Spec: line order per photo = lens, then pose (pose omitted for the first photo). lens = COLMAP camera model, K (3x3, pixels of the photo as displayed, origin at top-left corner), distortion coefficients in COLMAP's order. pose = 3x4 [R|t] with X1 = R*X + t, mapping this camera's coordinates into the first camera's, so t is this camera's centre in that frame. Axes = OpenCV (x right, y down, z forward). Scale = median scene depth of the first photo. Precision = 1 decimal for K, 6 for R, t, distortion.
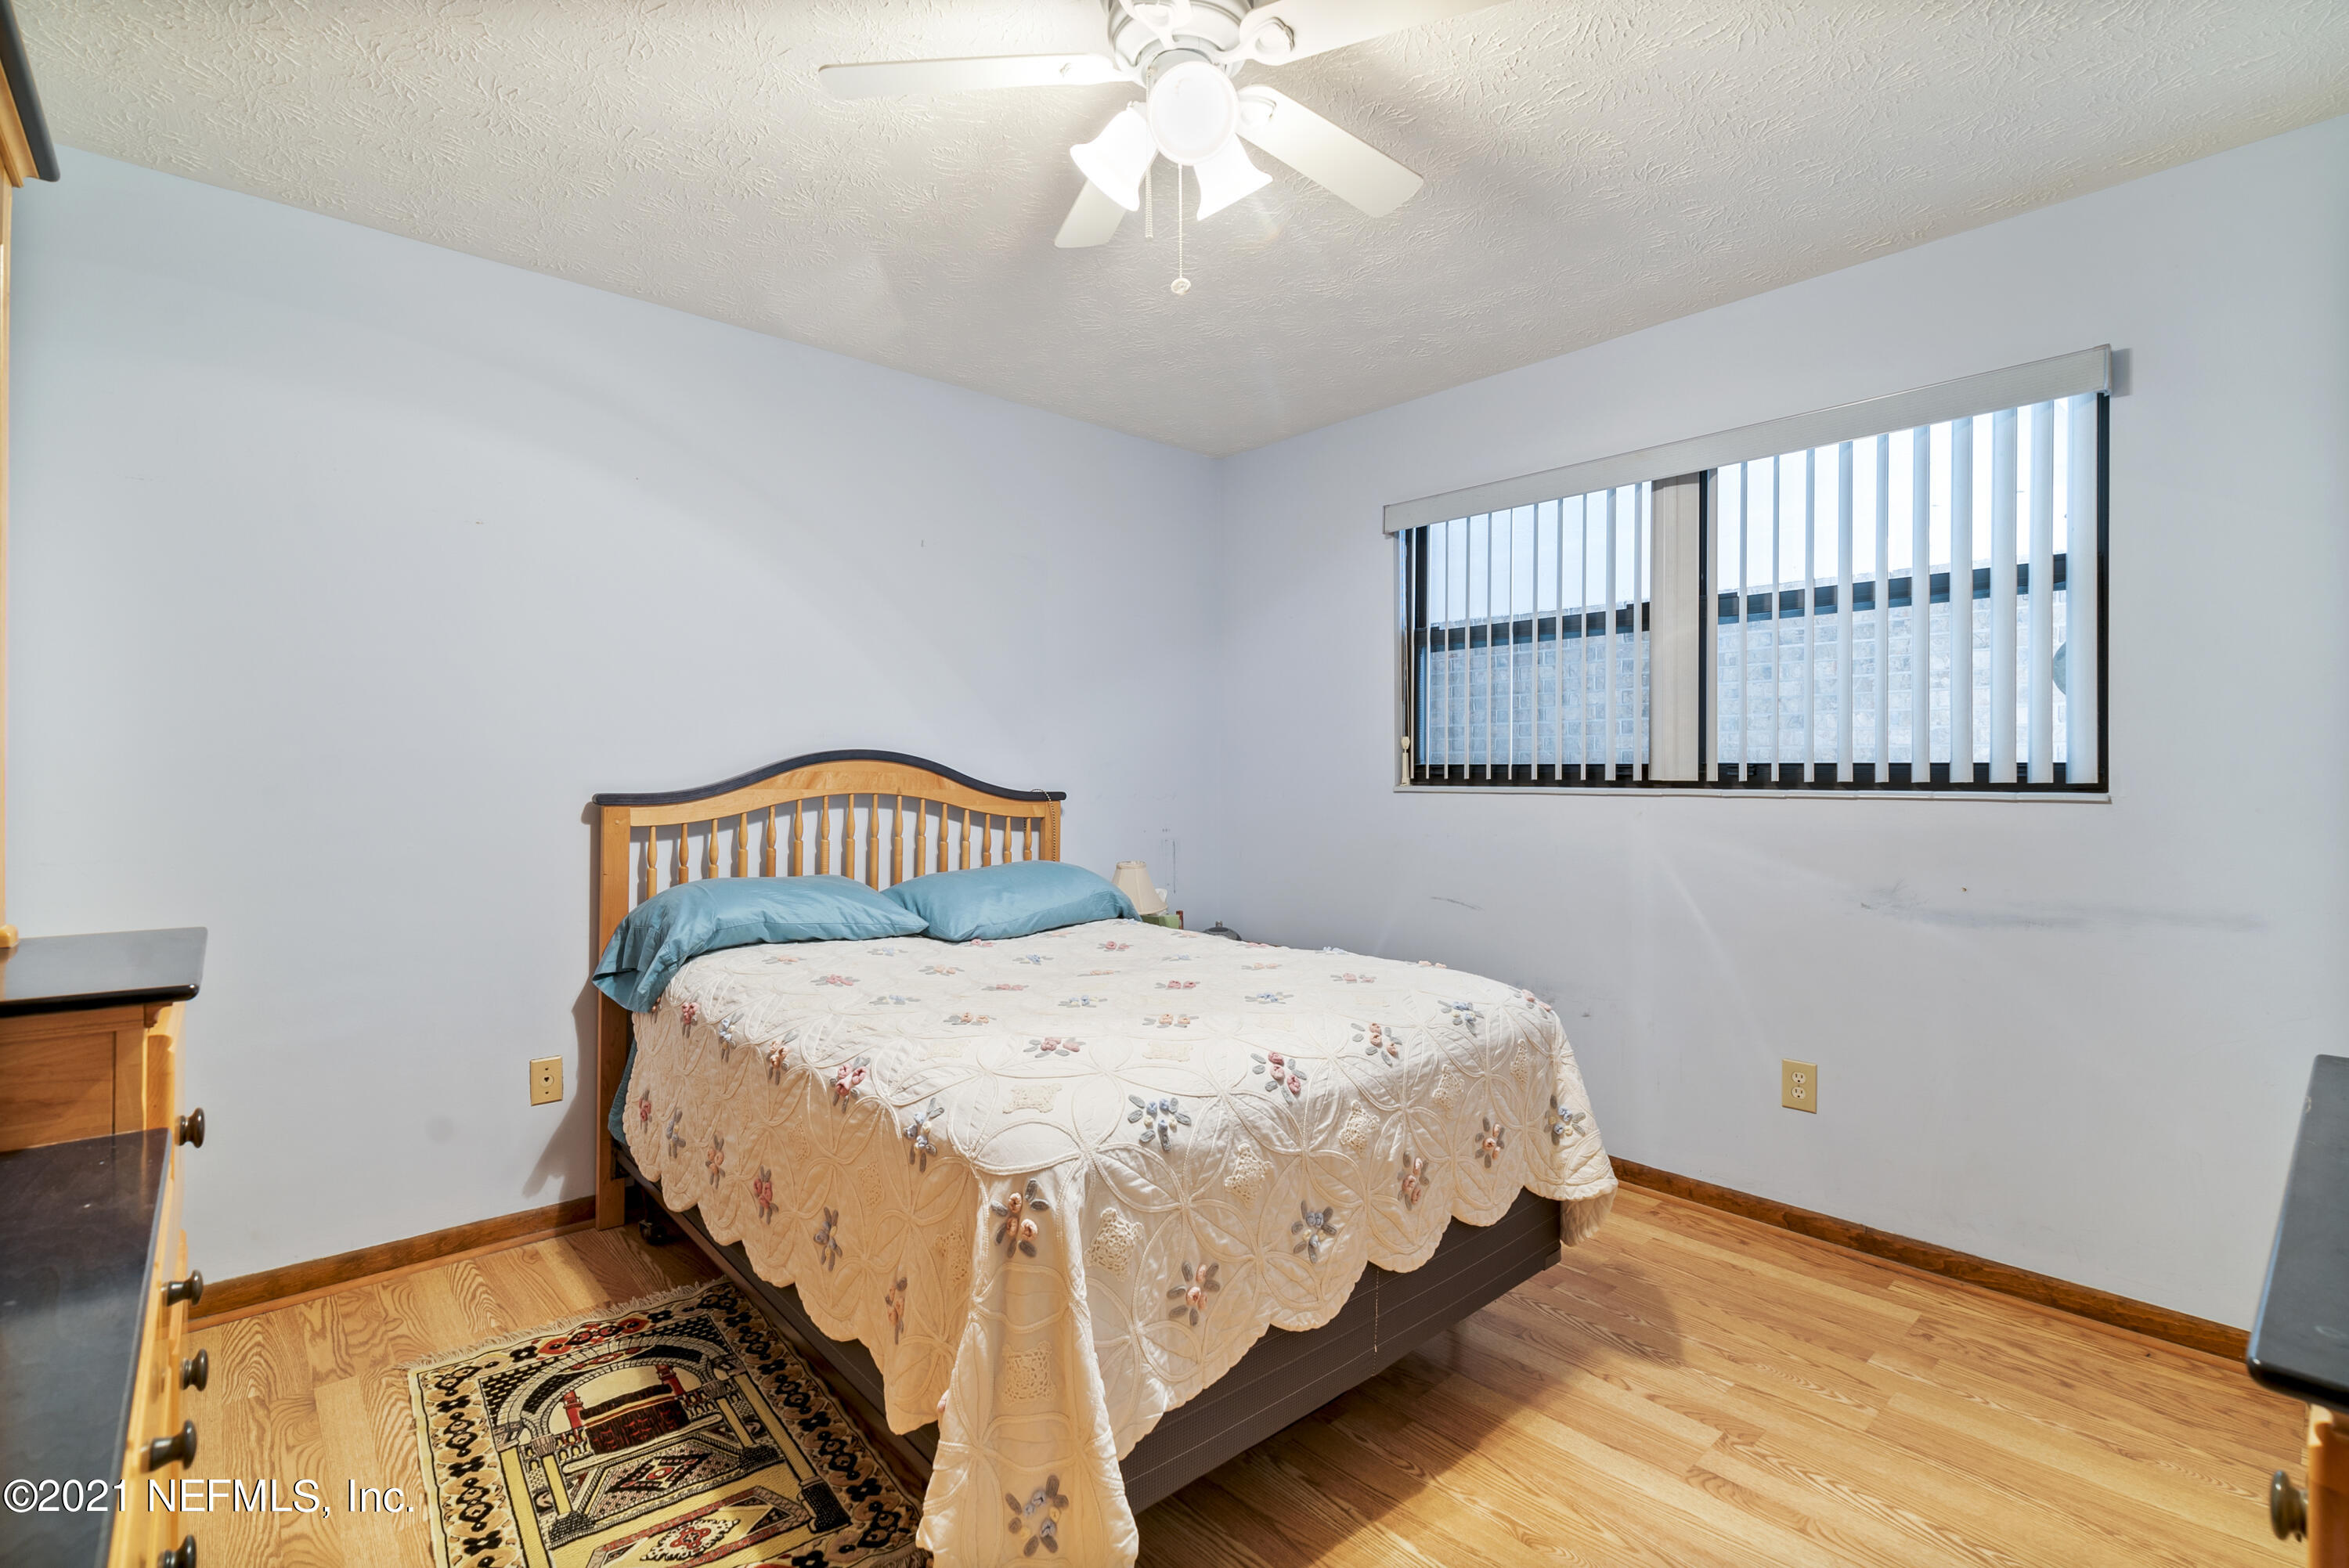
lens RADIAL K [[1067.0, 0, 1168.7], [0, 1067.0, 778.4], [0, 0, 1]] dist [-0.018092, 0.000212]
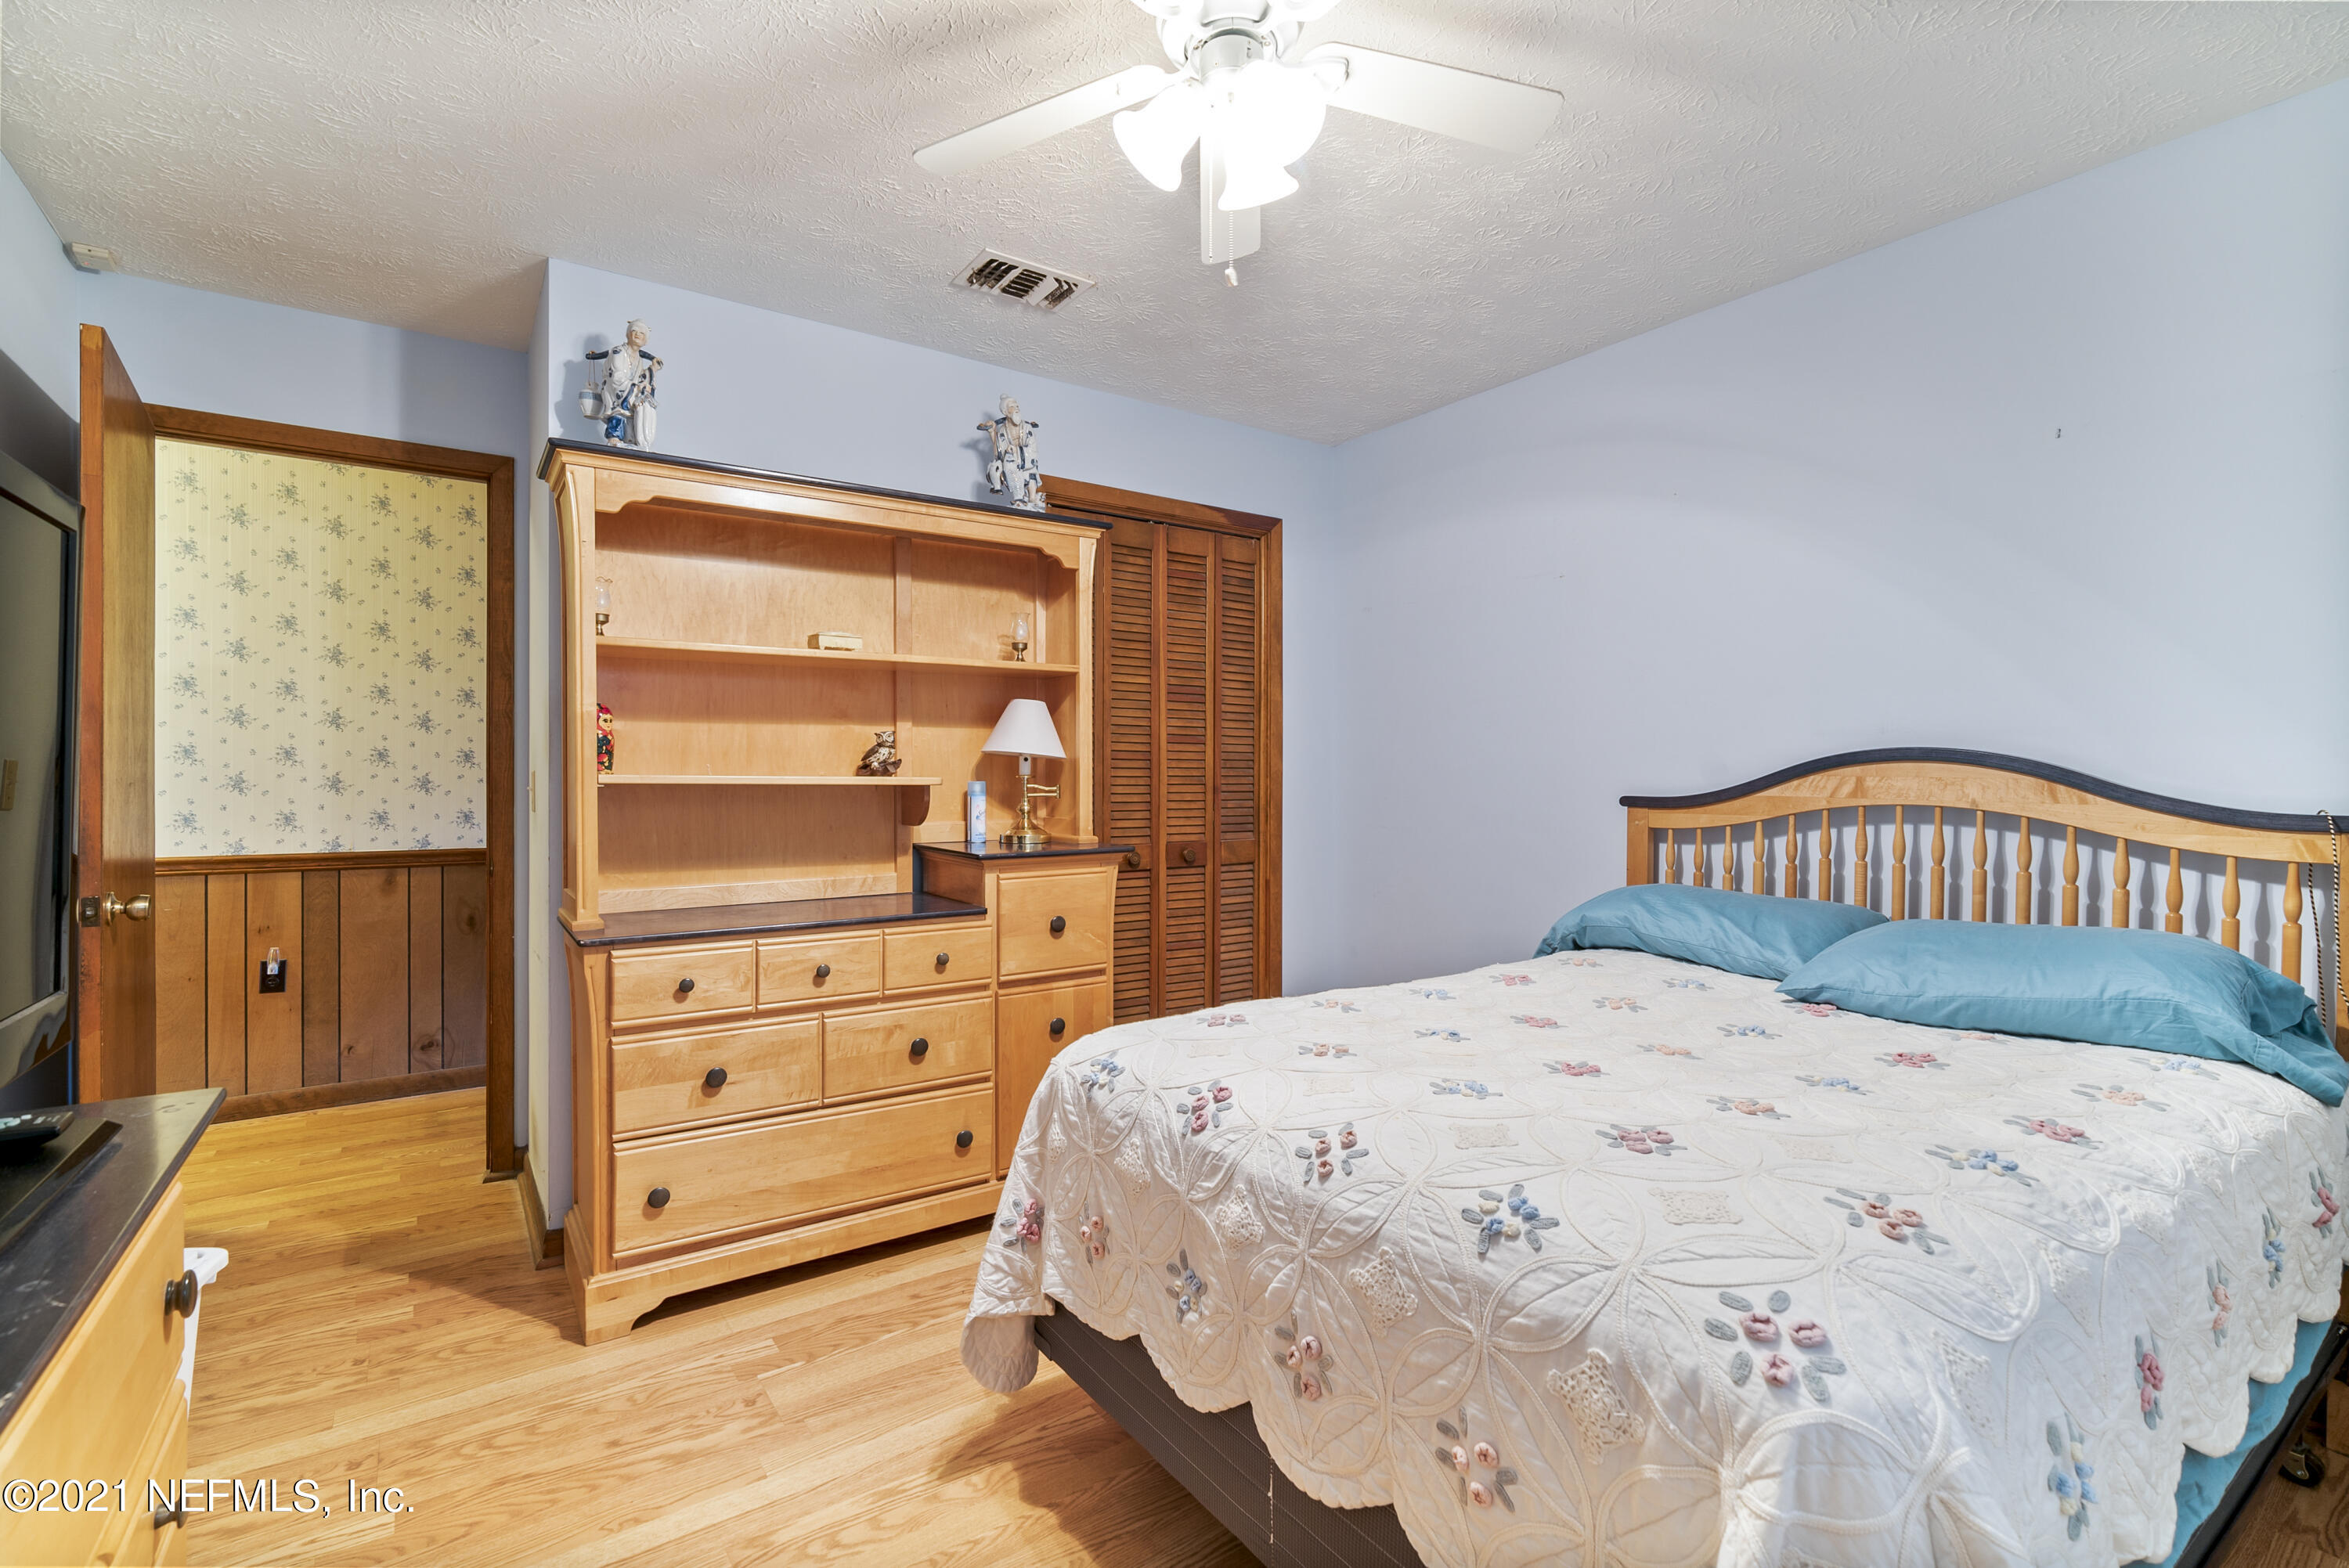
lens RADIAL K [[1067.0, 0, 1172.6], [0, 1067.0, 782.8], [0, 0, 1]] dist [-0.018092, 0.000212]
pose [[-0.117752, 0.001507, -0.993042, 0.942288], [-0.007948, 0.999965, 0.002460, 0.000984], [0.993011, 0.008182, -0.117736, 1.011329]]
